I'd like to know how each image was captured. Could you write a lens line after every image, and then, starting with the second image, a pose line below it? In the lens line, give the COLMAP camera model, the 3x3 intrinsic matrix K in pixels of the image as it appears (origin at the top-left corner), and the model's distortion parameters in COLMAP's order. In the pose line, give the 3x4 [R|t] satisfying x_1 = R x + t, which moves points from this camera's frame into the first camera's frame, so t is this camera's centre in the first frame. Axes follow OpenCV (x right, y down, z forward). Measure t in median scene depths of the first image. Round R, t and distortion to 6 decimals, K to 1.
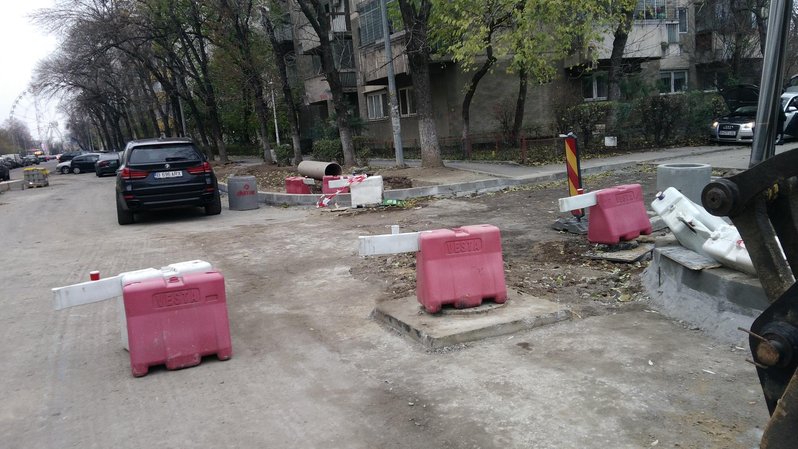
lens RADIAL K [[641.7, 0, 414.9], [0, 641.7, 220.9], [0, 0, 1]] dist [0.130856, -0.222225]
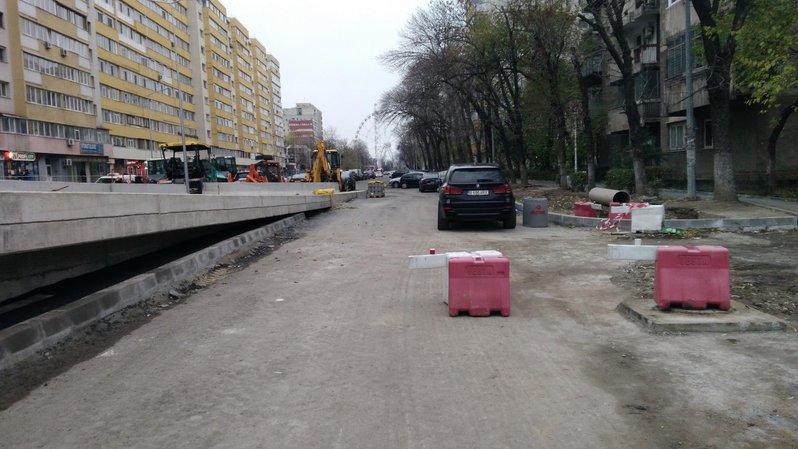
lens RADIAL K [[641.7, 0, 414.9], [0, 641.7, 220.9], [0, 0, 1]] dist [0.130856, -0.222225]
pose [[0.896684, 0.081496, -0.435105, 0.048007], [-0.098279, 0.995028, -0.016167, 0.012929], [0.431623, 0.057259, 0.900235, -0.141003]]
